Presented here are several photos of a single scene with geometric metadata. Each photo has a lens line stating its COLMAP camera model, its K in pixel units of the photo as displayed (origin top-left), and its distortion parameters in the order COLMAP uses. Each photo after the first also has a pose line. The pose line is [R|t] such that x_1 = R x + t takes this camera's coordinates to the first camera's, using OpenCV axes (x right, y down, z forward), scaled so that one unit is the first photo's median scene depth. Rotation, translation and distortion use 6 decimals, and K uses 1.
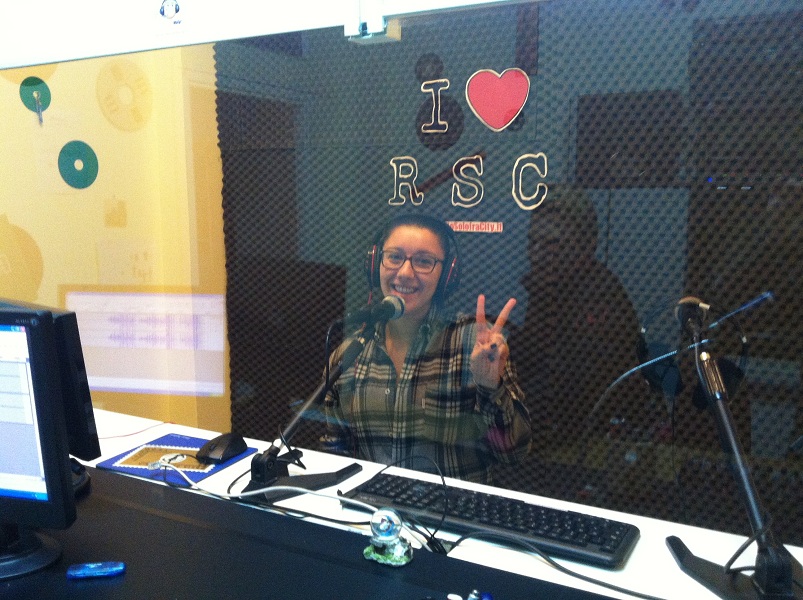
lens RADIAL K [[762.8, 0, 394.4], [0, 762.8, 327.2], [0, 0, 1]] dist [-0.016924, 0.000000]
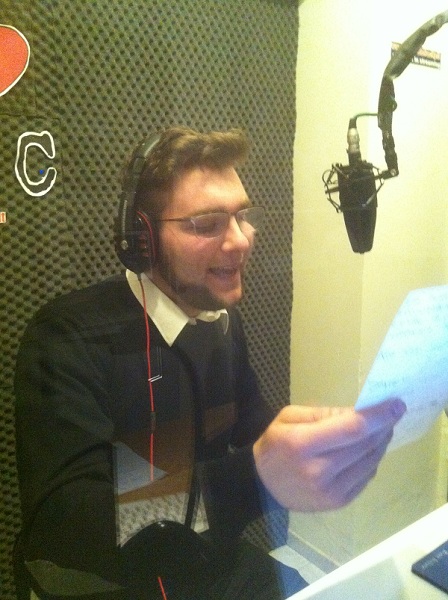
lens RADIAL K [[569.9, 0, 221.7], [0, 569.9, 300.3], [0, 0, 1]] dist [-0.016924, 0.000000]
pose [[0.384416, -0.163604, 0.908547, -0.350427], [0.165426, 0.980449, 0.106558, -0.069095], [-0.908217, 0.109335, 0.403965, 0.545063]]
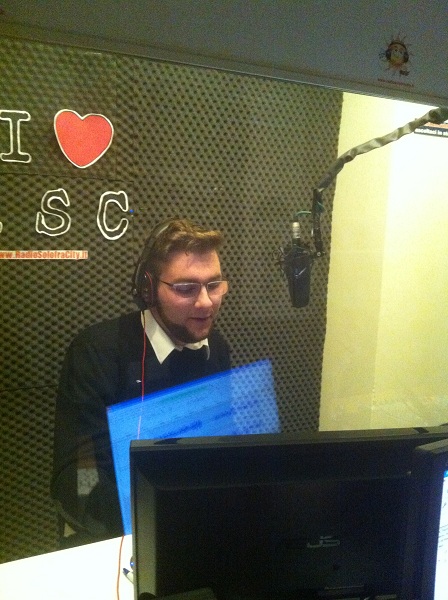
lens RADIAL K [[569.9, 0, 220.2], [0, 569.9, 311.7], [0, 0, 1]] dist [-0.016924, 0.000000]
pose [[0.554982, -0.117992, 0.823452, -0.448826], [0.103813, 0.991975, 0.072173, -0.088679], [-0.825360, 0.045430, 0.562777, 0.376311]]
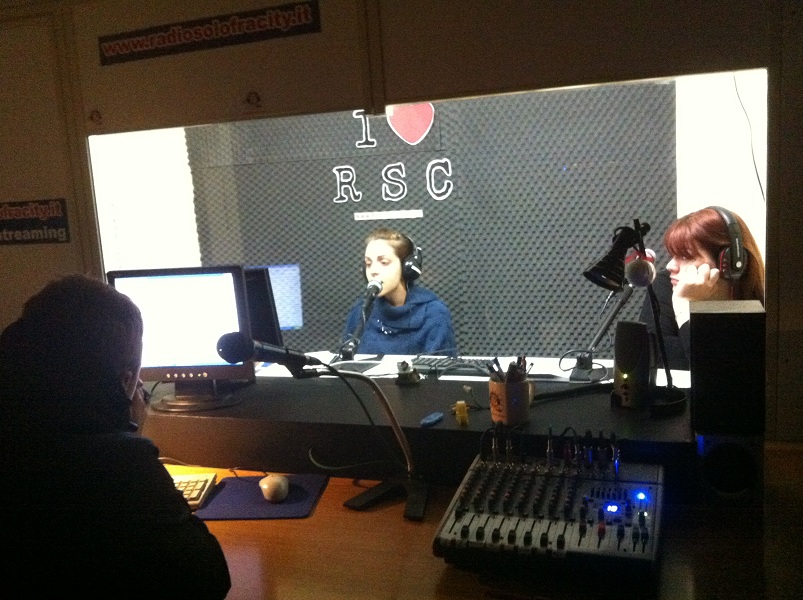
lens RADIAL K [[762.8, 0, 411.1], [0, 762.8, 324.0], [0, 0, 1]] dist [-0.016924, 0.000000]
pose [[0.982005, -0.090031, 0.166012, -0.127403], [0.089617, 0.995926, 0.009998, 0.054432], [-0.166236, 0.005060, 0.986073, -0.366715]]
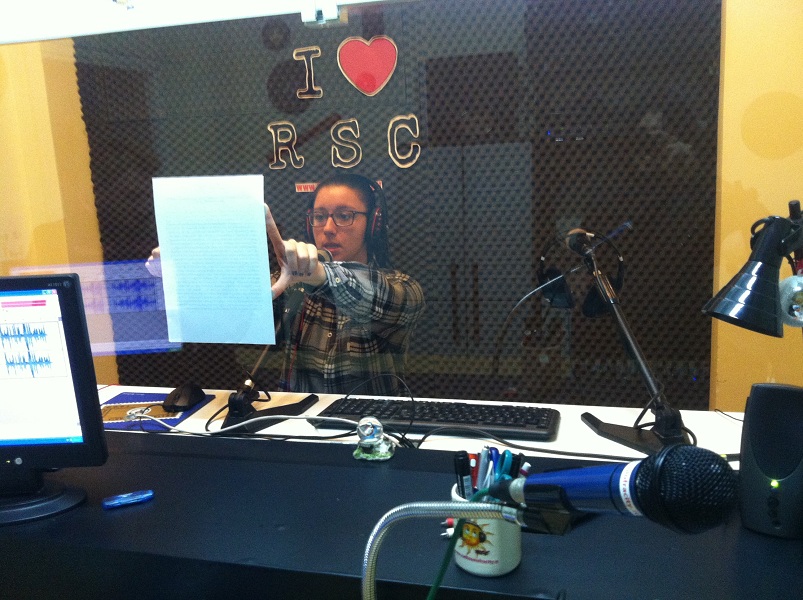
lens RADIAL K [[762.8, 0, 412.5], [0, 762.8, 333.8], [0, 0, 1]] dist [-0.016924, 0.000000]
pose [[0.969313, -0.097400, 0.225711, -0.082345], [0.084750, 0.994274, 0.065096, 0.013270], [-0.230759, -0.043969, 0.972017, -0.077780]]
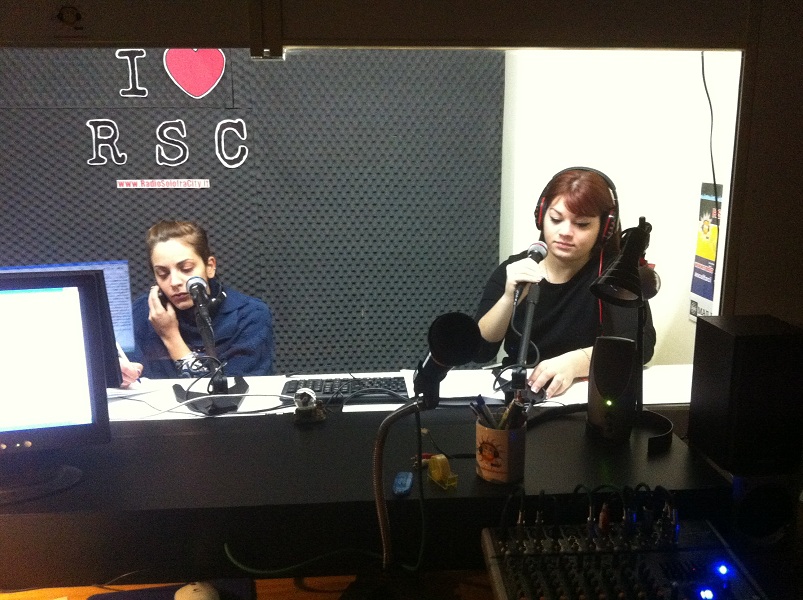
lens RADIAL K [[762.8, 0, 416.5], [0, 762.8, 309.3], [0, 0, 1]] dist [-0.016924, 0.000000]
pose [[0.826486, -0.123653, 0.549210, -0.252441], [0.096681, 0.992261, 0.077913, -0.002606], [-0.554594, -0.011296, 0.832045, -0.124674]]
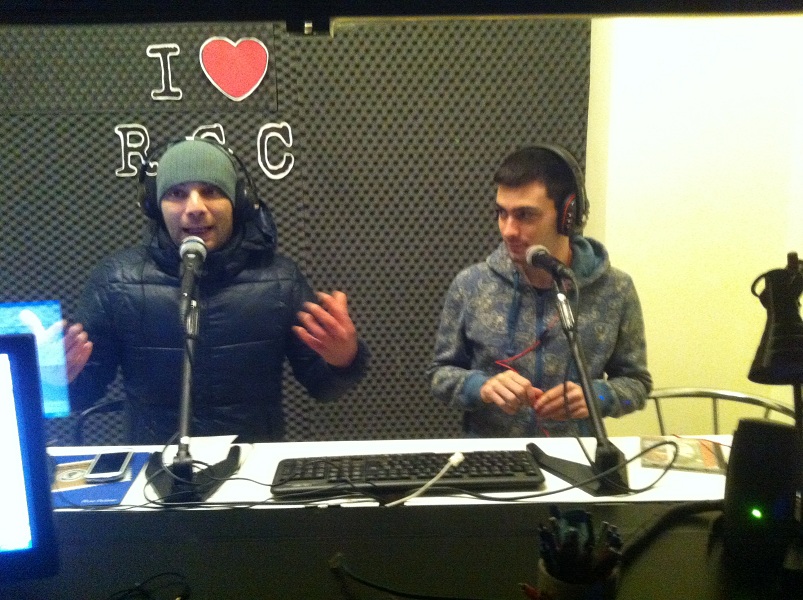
lens RADIAL K [[762.8, 0, 424.1], [0, 762.8, 312.1], [0, 0, 1]] dist [-0.016924, 0.000000]
pose [[0.860011, -0.116920, 0.496700, -0.180288], [0.097749, 0.993117, 0.064526, -0.021111], [-0.500826, -0.006941, 0.865520, 0.009752]]
